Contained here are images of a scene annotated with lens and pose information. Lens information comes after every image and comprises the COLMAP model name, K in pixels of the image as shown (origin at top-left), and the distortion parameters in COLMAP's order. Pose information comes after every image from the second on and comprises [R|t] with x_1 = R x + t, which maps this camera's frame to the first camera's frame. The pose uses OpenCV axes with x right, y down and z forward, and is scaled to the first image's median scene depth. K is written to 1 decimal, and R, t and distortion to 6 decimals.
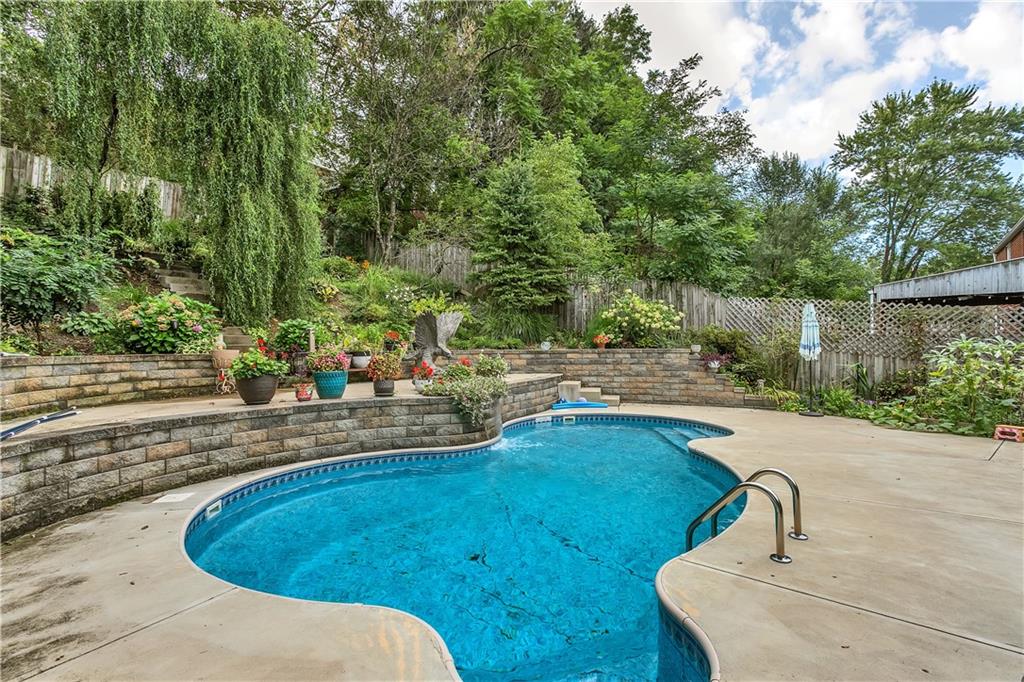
lens RADIAL K [[487.2, 0, 512.3], [0, 487.2, 336.5], [0, 0, 1]] dist [-0.001837, 0.002086]
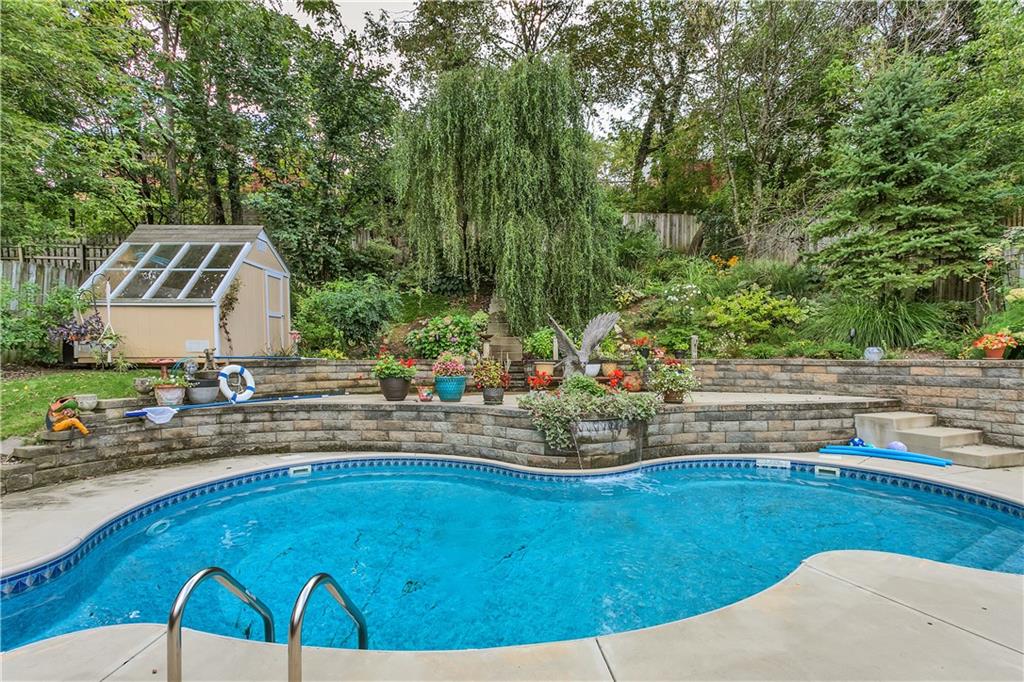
lens RADIAL K [[487.2, 0, 509.3], [0, 487.2, 365.7], [0, 0, 1]] dist [-0.001837, 0.002086]
pose [[0.571292, 0.021109, -0.820475, 0.626477], [0.015144, 0.999228, 0.036252, 0.009389], [0.820607, -0.033135, 0.570531, 0.509258]]
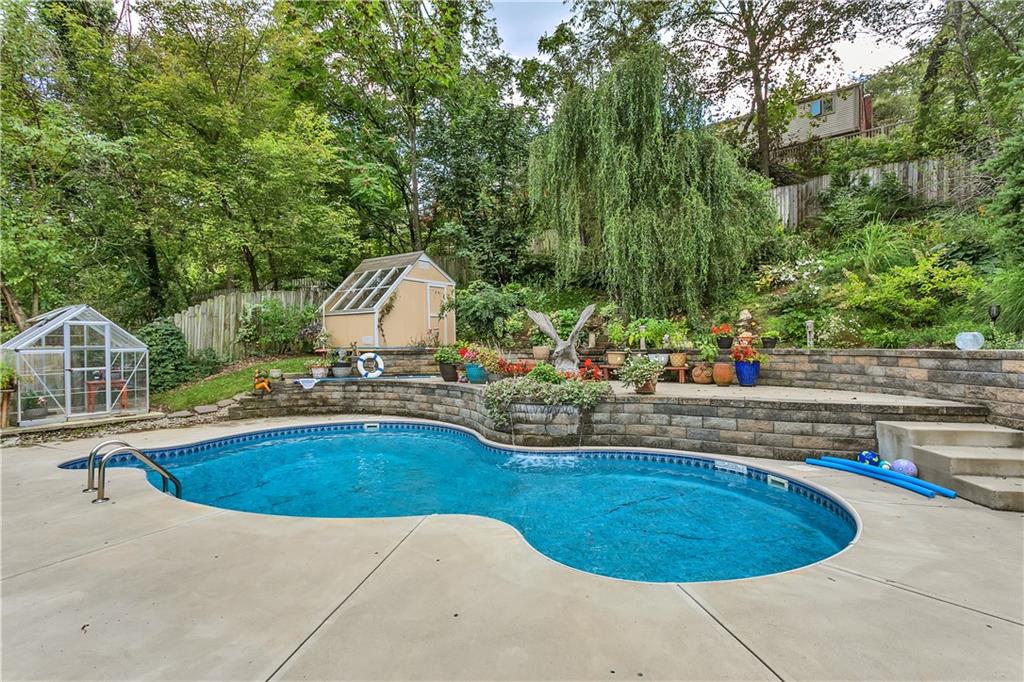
lens RADIAL K [[487.2, 0, 522.0], [0, 487.2, 345.7], [0, 0, 1]] dist [-0.001837, 0.002086]
pose [[0.012929, 0.004320, -0.999907, 1.014617], [0.025983, 0.999652, 0.004654, 0.020514], [0.999579, -0.026040, 0.012812, 1.157964]]
